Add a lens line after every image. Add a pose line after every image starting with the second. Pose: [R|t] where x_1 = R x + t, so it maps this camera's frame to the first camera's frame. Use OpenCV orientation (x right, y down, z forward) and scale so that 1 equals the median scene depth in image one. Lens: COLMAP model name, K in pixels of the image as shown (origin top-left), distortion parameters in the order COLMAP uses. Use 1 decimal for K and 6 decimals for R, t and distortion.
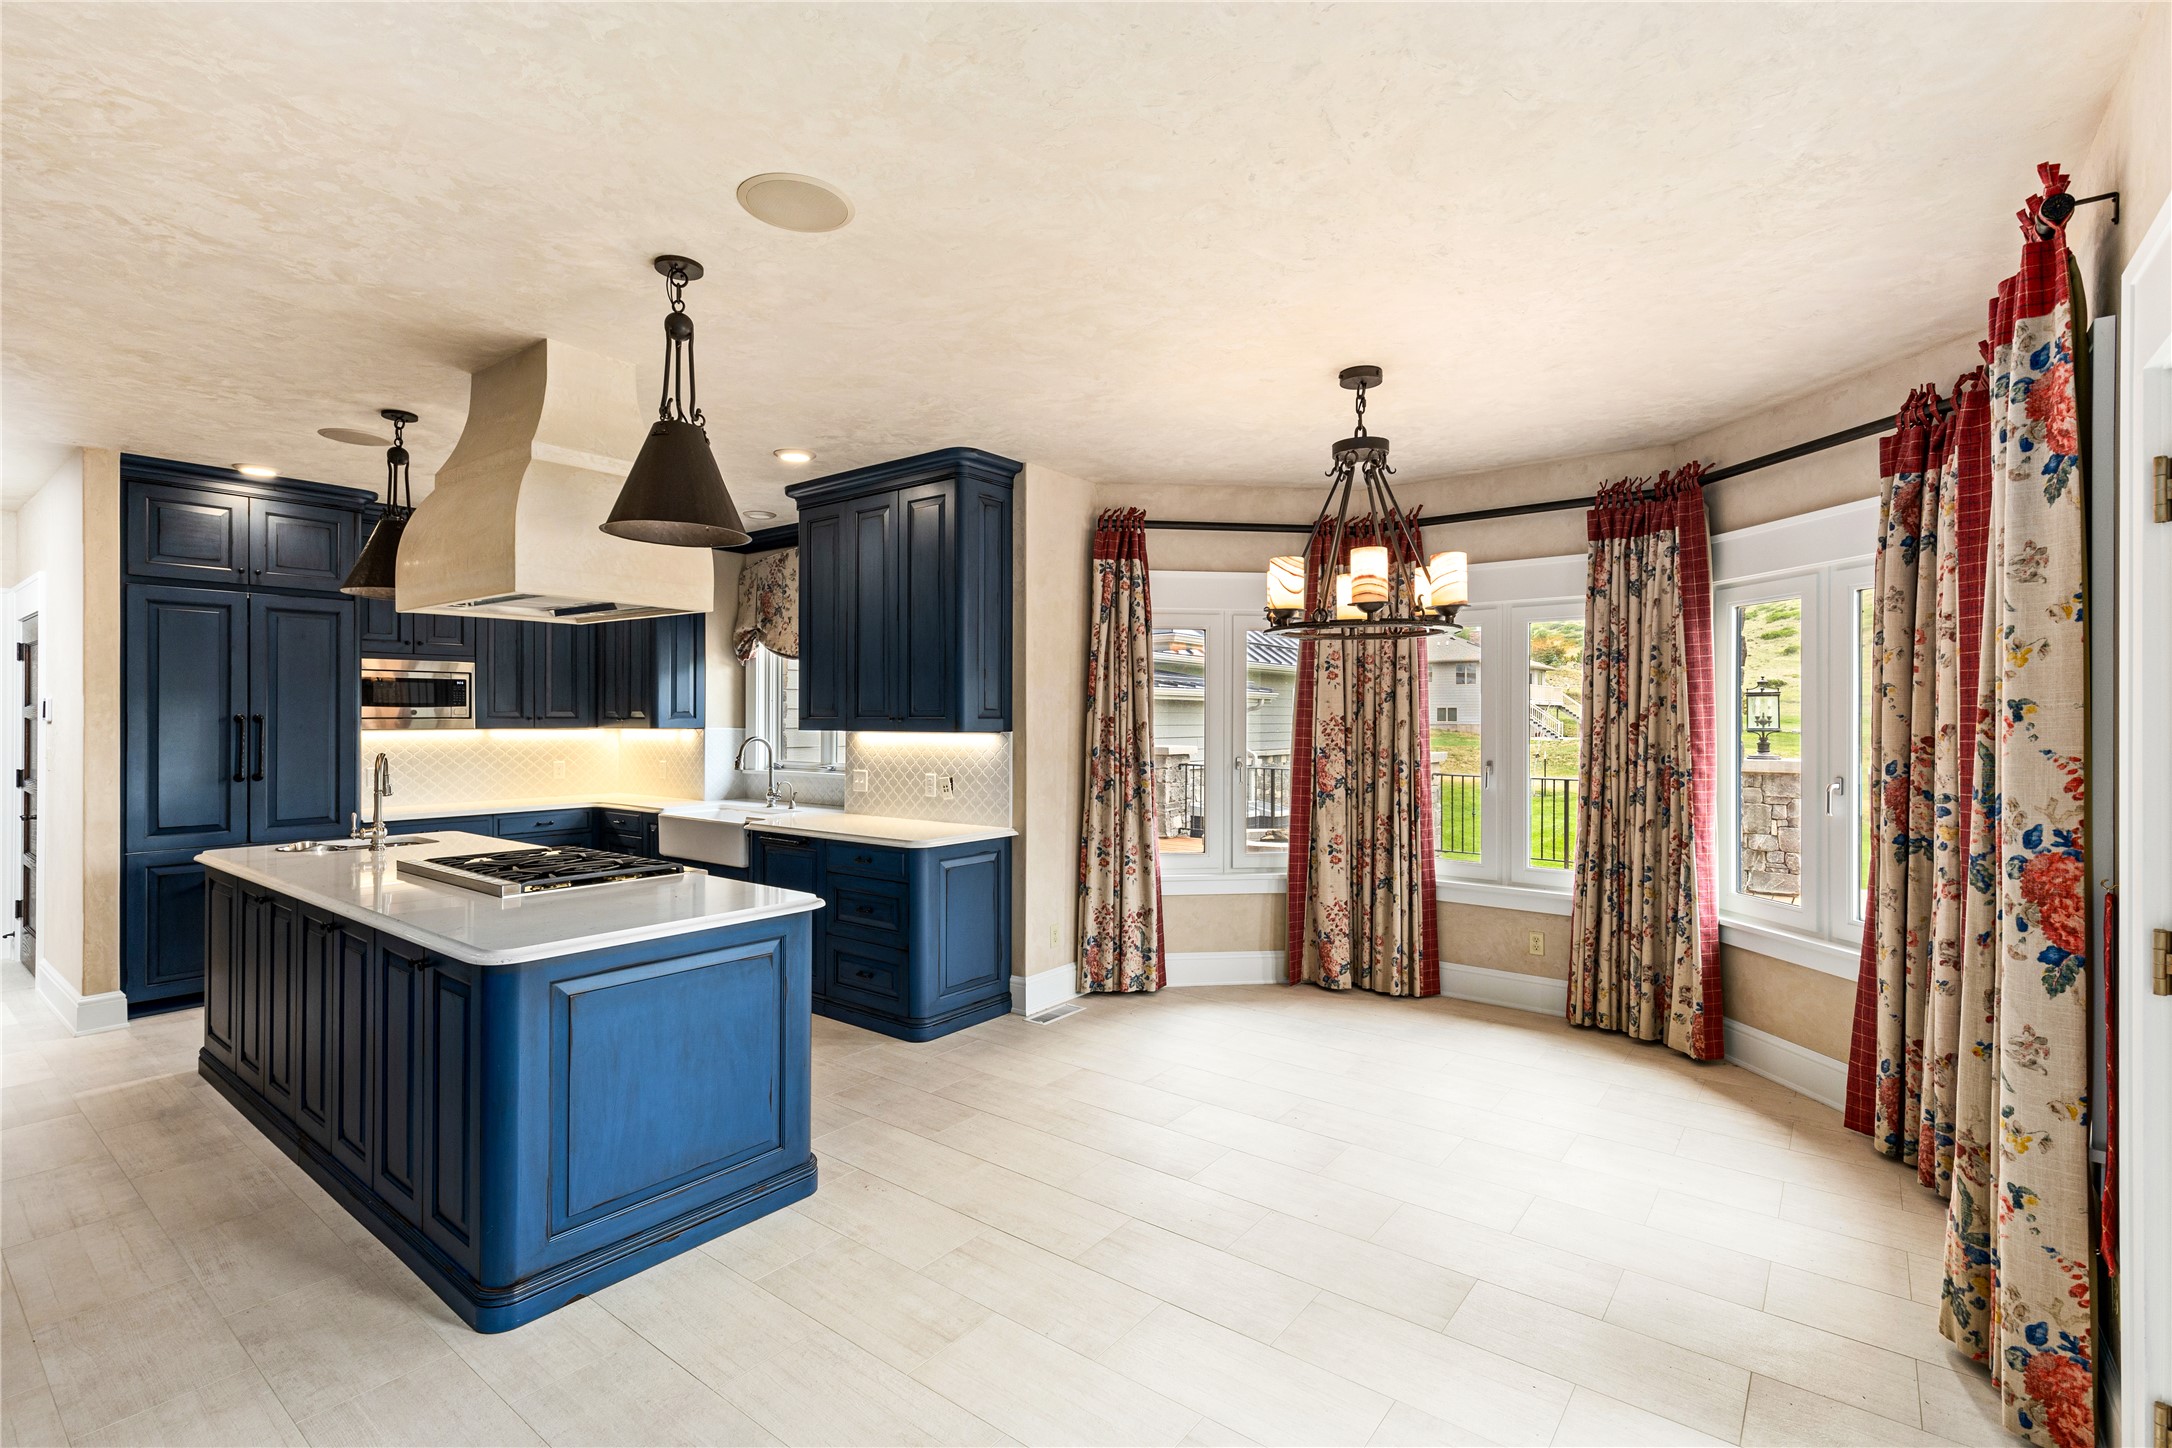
lens RADIAL K [[991.2, 0, 1062.4], [0, 991.2, 717.9], [0, 0, 1]] dist [0.001514, -0.000988]
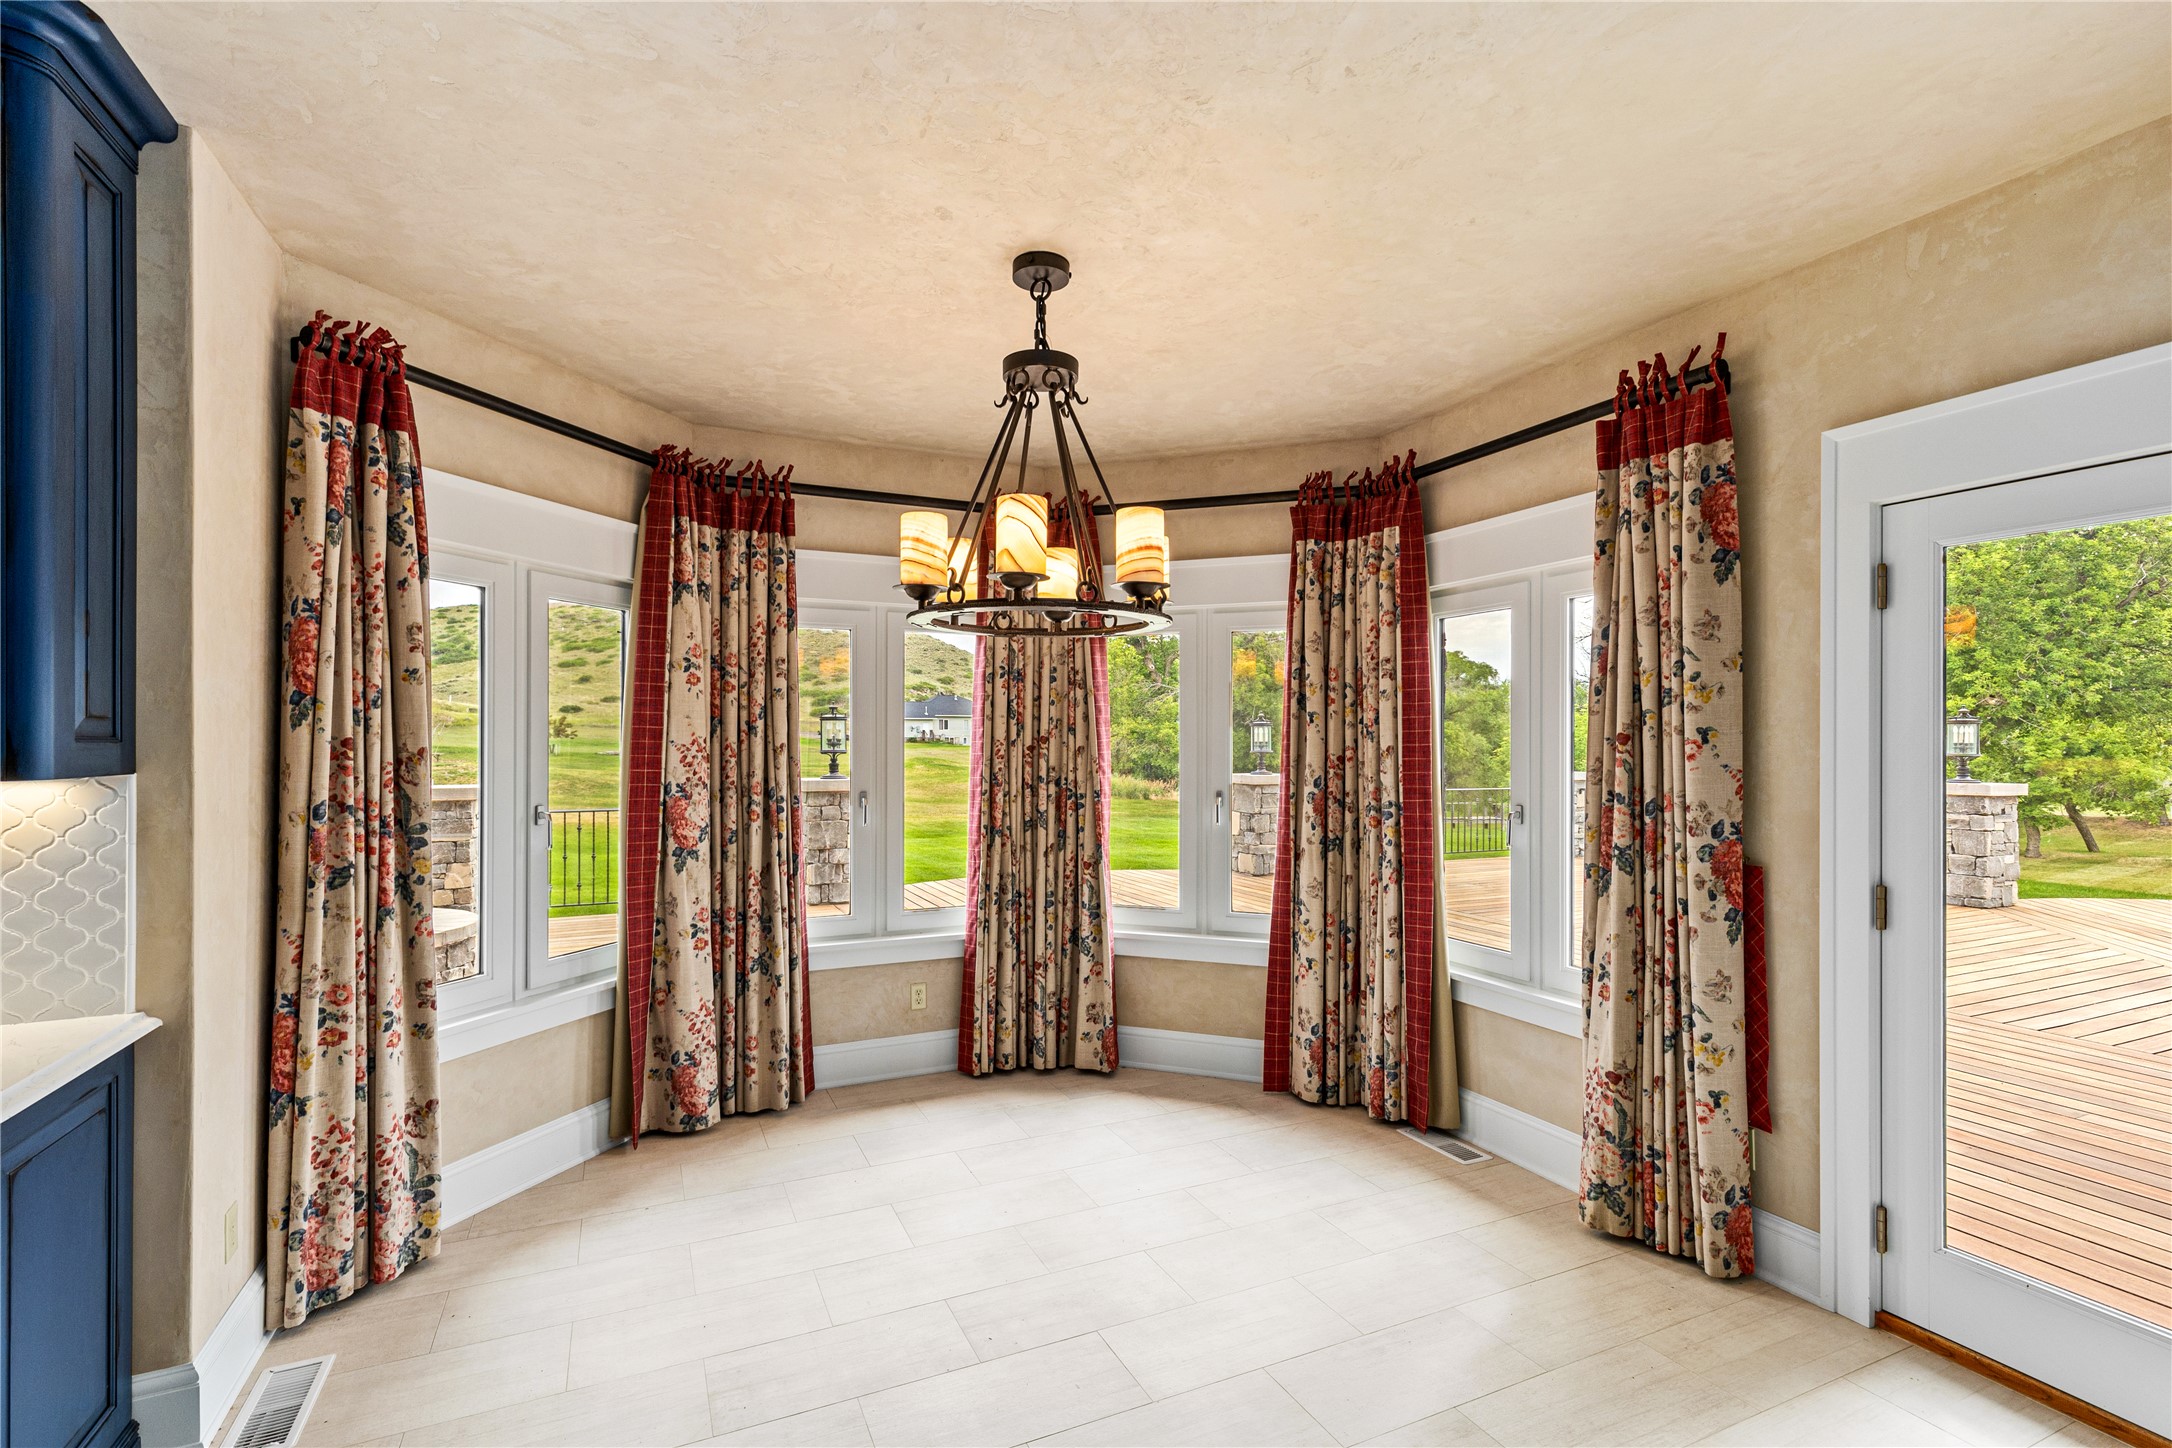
lens RADIAL K [[991.2, 0, 1084.2], [0, 991.2, 742.4], [0, 0, 1]] dist [0.001514, -0.000988]
pose [[0.436759, -0.001548, 0.899577, -0.237843], [-0.000646, 0.999998, 0.002035, -0.000149], [-0.899578, -0.001470, 0.436757, 0.460590]]
